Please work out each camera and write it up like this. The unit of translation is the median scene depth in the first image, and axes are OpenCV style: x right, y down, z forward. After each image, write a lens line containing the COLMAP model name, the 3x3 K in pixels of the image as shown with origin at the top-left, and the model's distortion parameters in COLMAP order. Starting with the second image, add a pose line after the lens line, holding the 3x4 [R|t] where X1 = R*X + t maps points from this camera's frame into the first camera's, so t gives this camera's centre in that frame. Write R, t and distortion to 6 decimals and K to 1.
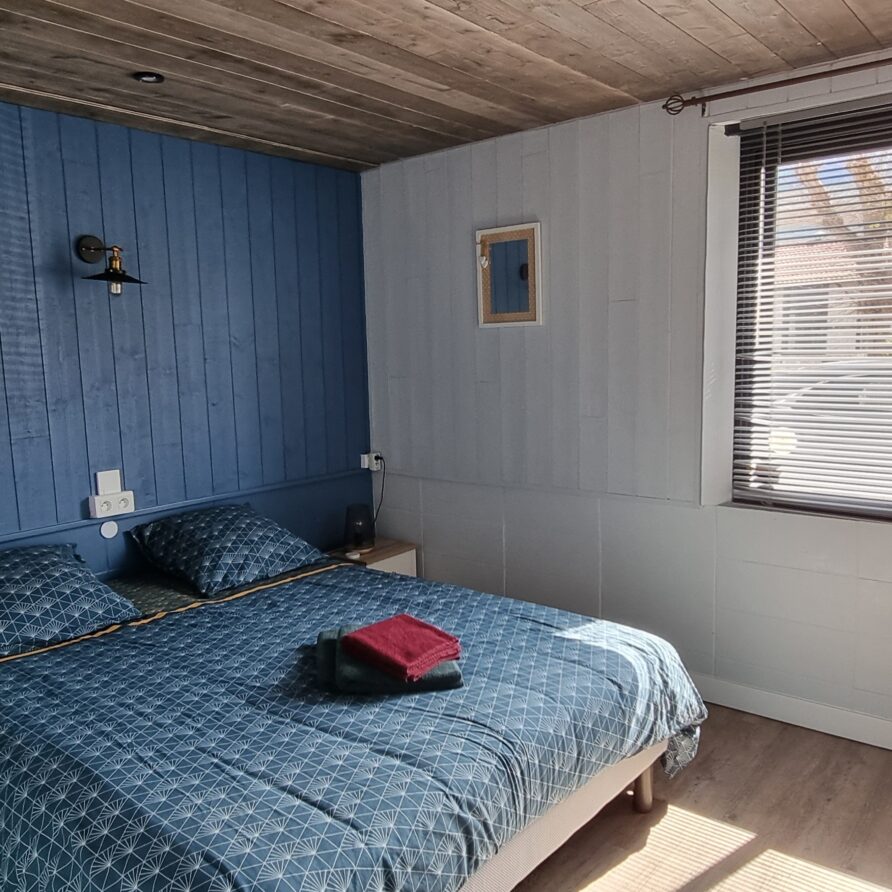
lens RADIAL K [[809.8, 0, 437.8], [0, 809.8, 466.7], [0, 0, 1]] dist [-0.013170, 0.017121]
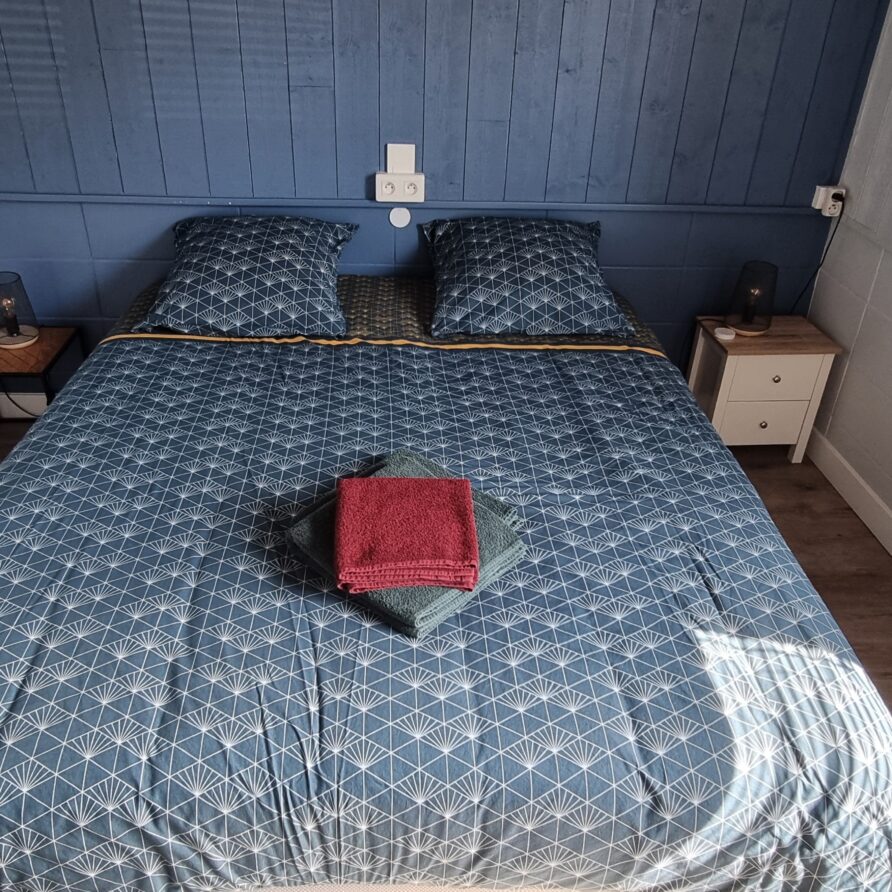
lens RADIAL K [[809.8, 0, 437.8], [0, 809.8, 466.7], [0, 0, 1]] dist [-0.013170, 0.017121]
pose [[0.681775, 0.431351, -0.590864, 0.253831], [-0.157376, 0.875242, 0.457366, -0.094881], [0.714434, -0.218832, 0.664602, 0.448218]]
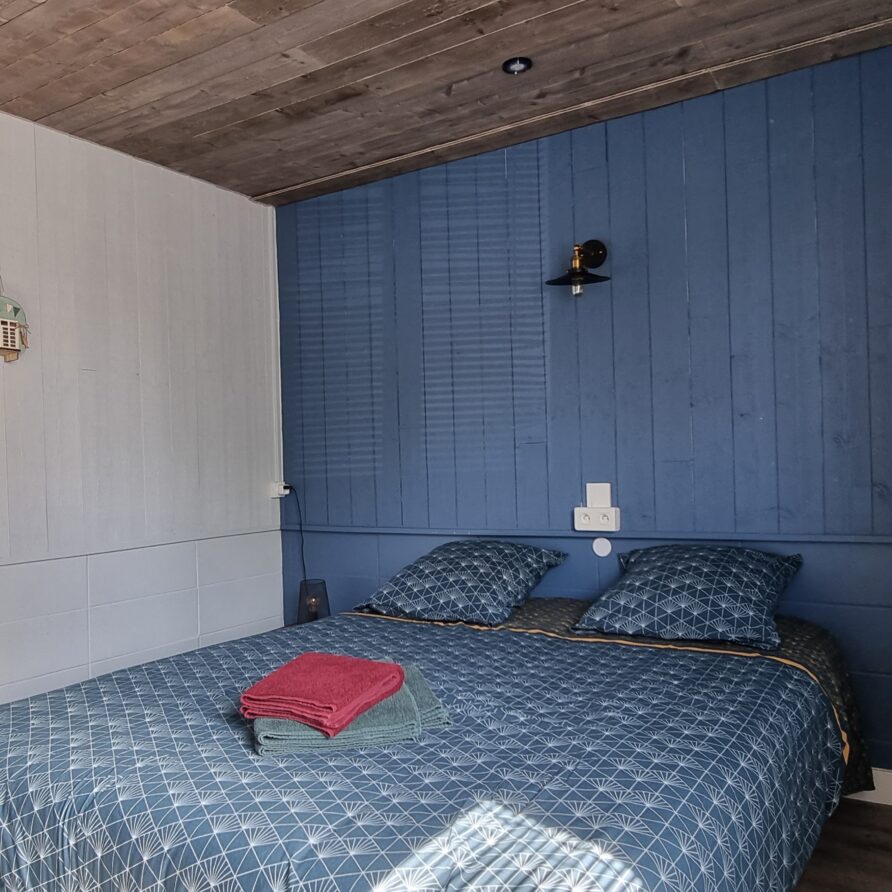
lens RADIAL K [[809.8, 0, 437.8], [0, 809.8, 466.7], [0, 0, 1]] dist [-0.013170, 0.017121]
pose [[0.137452, 0.031015, -0.990023, 0.536261], [-0.117271, 0.992989, 0.014826, -0.006750], [0.983542, 0.114063, 0.140126, 0.734733]]
